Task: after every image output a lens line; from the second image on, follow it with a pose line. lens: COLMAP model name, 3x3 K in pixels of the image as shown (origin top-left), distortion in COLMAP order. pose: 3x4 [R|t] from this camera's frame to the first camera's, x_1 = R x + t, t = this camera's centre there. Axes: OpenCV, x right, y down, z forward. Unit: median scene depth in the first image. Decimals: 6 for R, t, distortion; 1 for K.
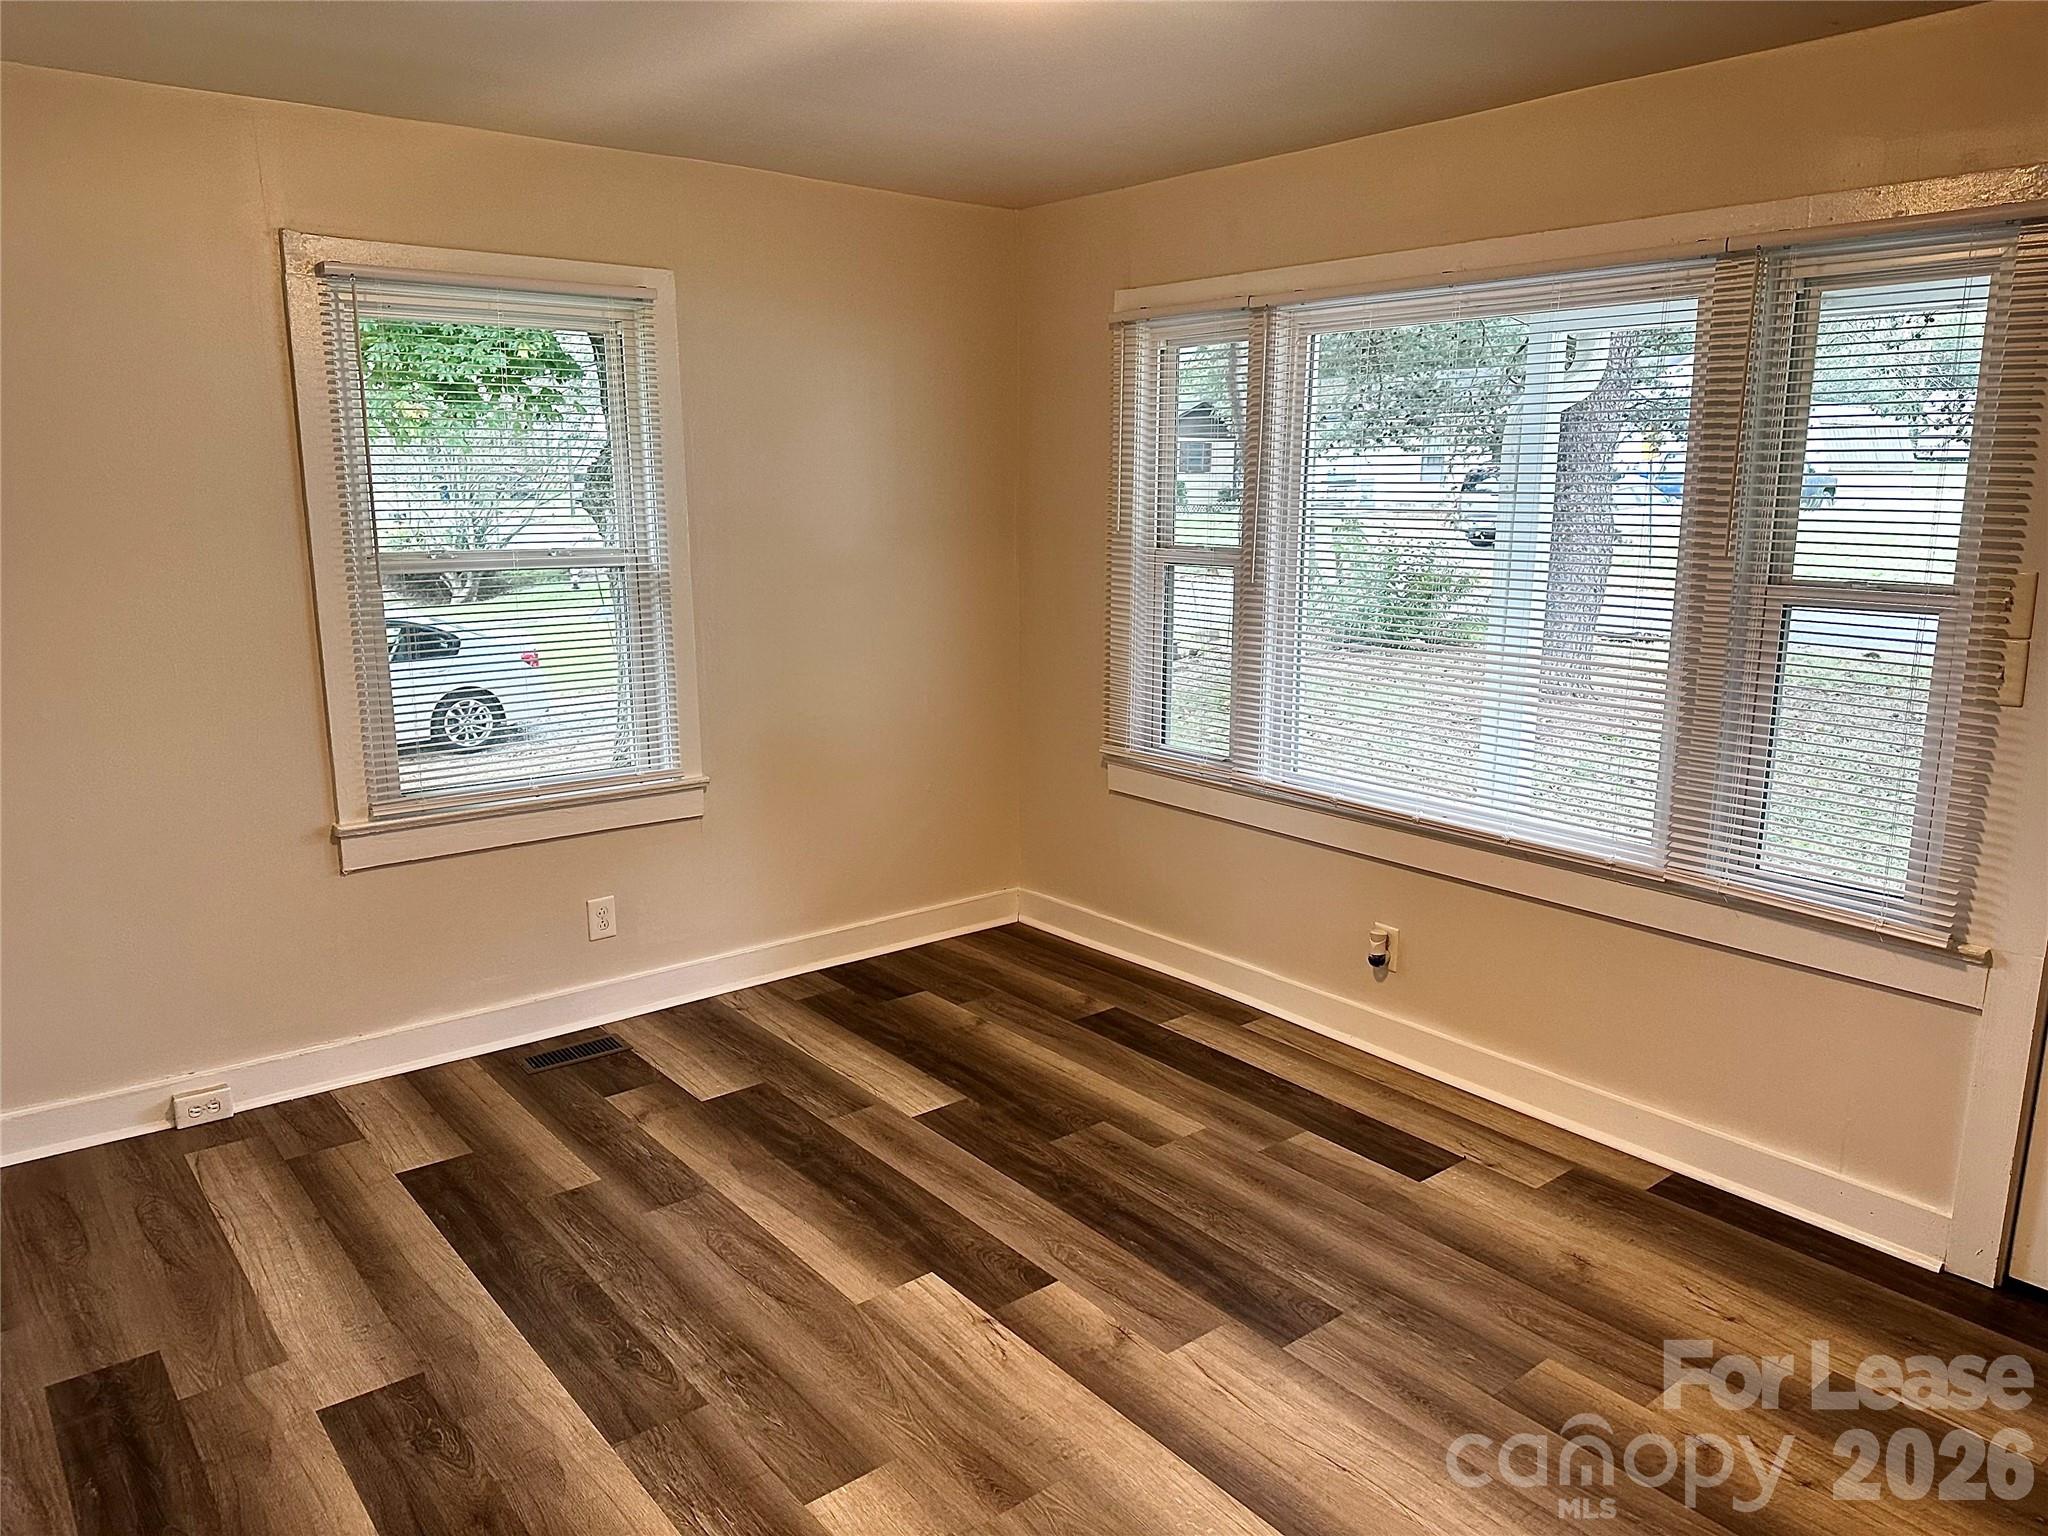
lens RADIAL K [[1422.8, 0, 1024.0], [0, 1422.8, 768.0], [0, 0, 1]] dist [0.103525, -0.130670]
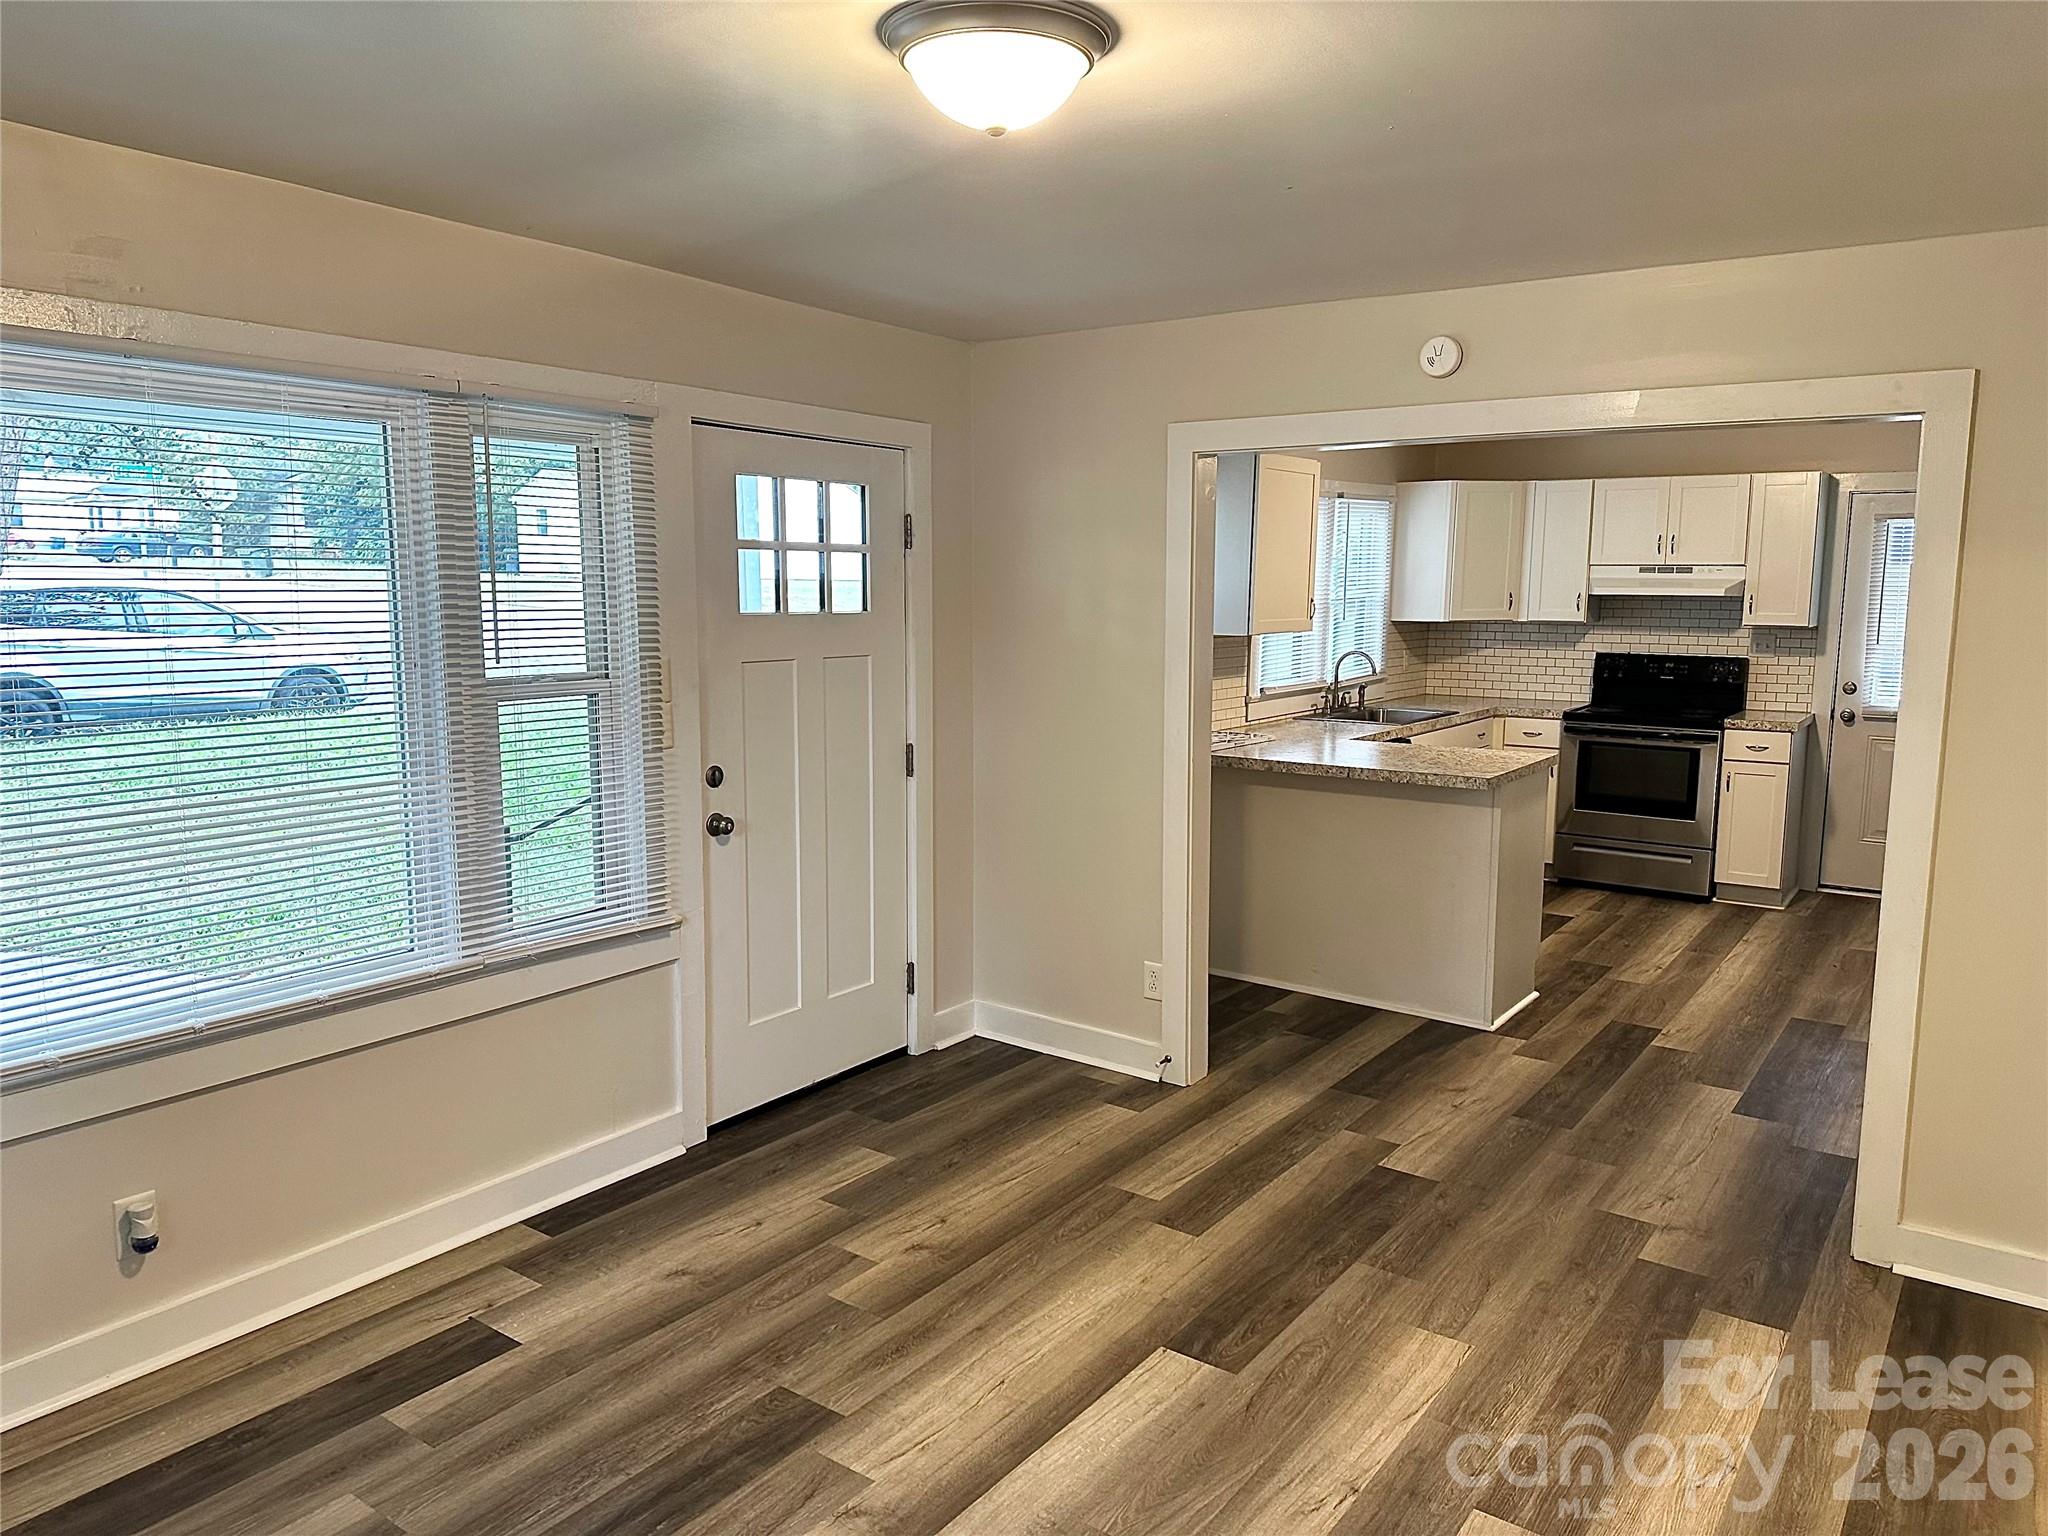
lens RADIAL K [[1431.9, 0, 1024.0], [0, 1431.9, 768.0], [0, 0, 1]] dist [0.082471, -0.129348]
pose [[-0.264308, -0.136158, 0.954779, -0.664000], [0.182646, 0.965002, 0.188177, -0.192277], [-0.946986, 0.224123, -0.230189, 0.836548]]
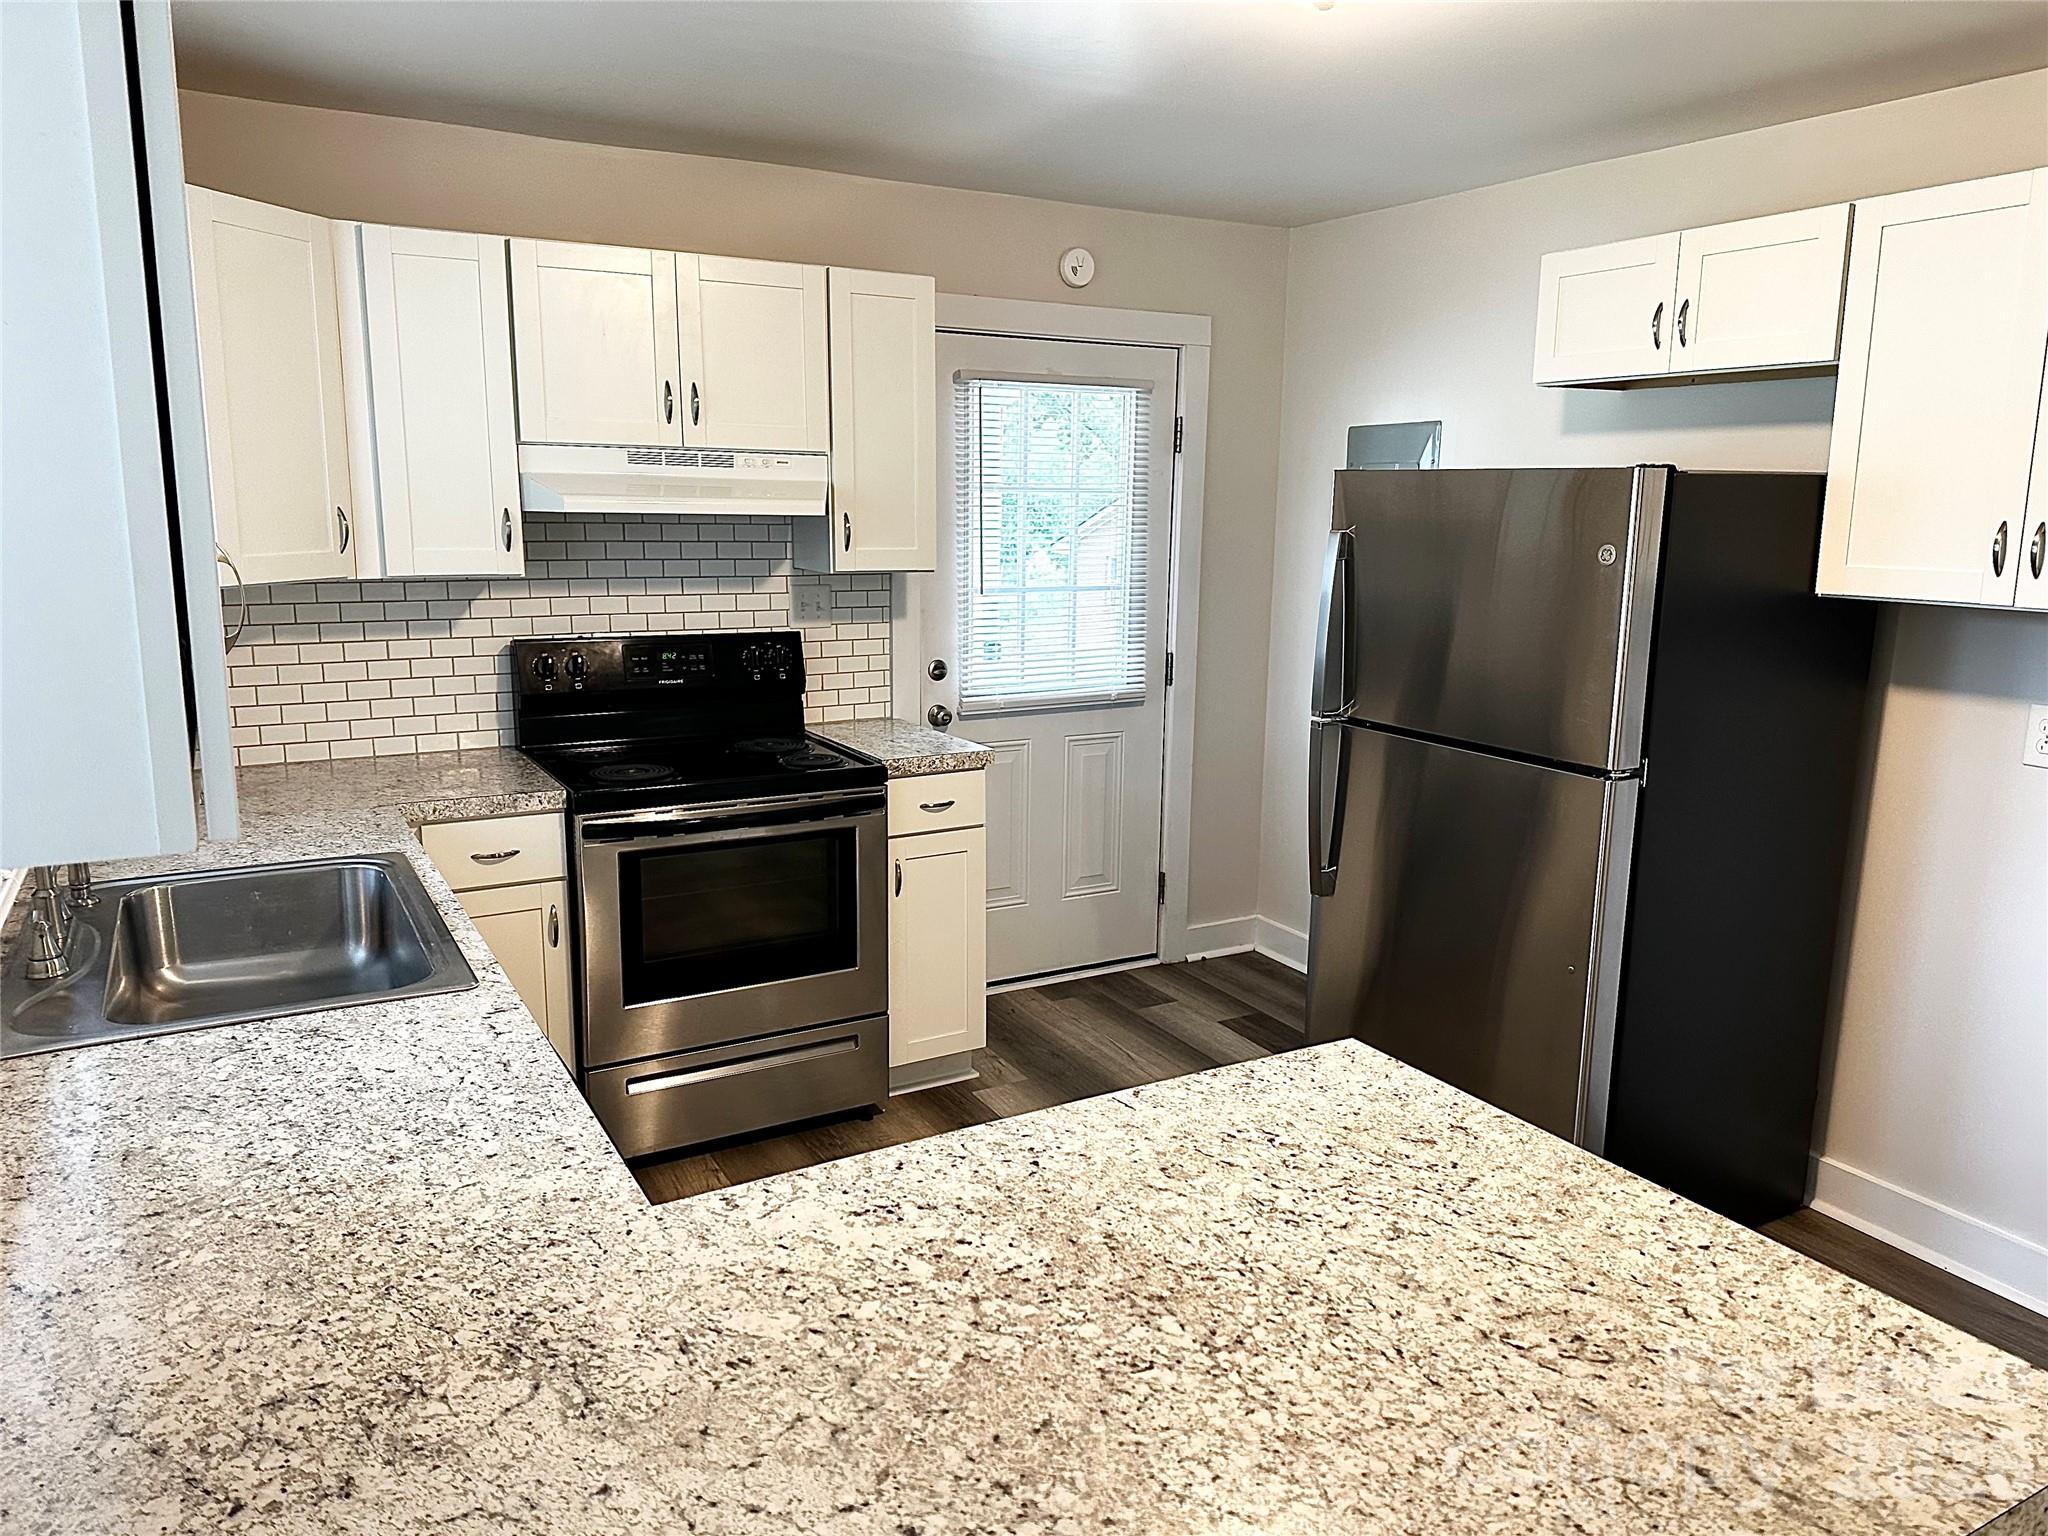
lens RADIAL K [[1422.8, 0, 1024.0], [0, 1422.8, 768.0], [0, 0, 1]] dist [0.103525, -0.130670]
pose [[-0.986634, -0.044978, 0.156622, 0.884846], [0.016942, 0.927630, 0.373116, -0.058026], [-0.162070, 0.370782, -0.914469, 0.294778]]
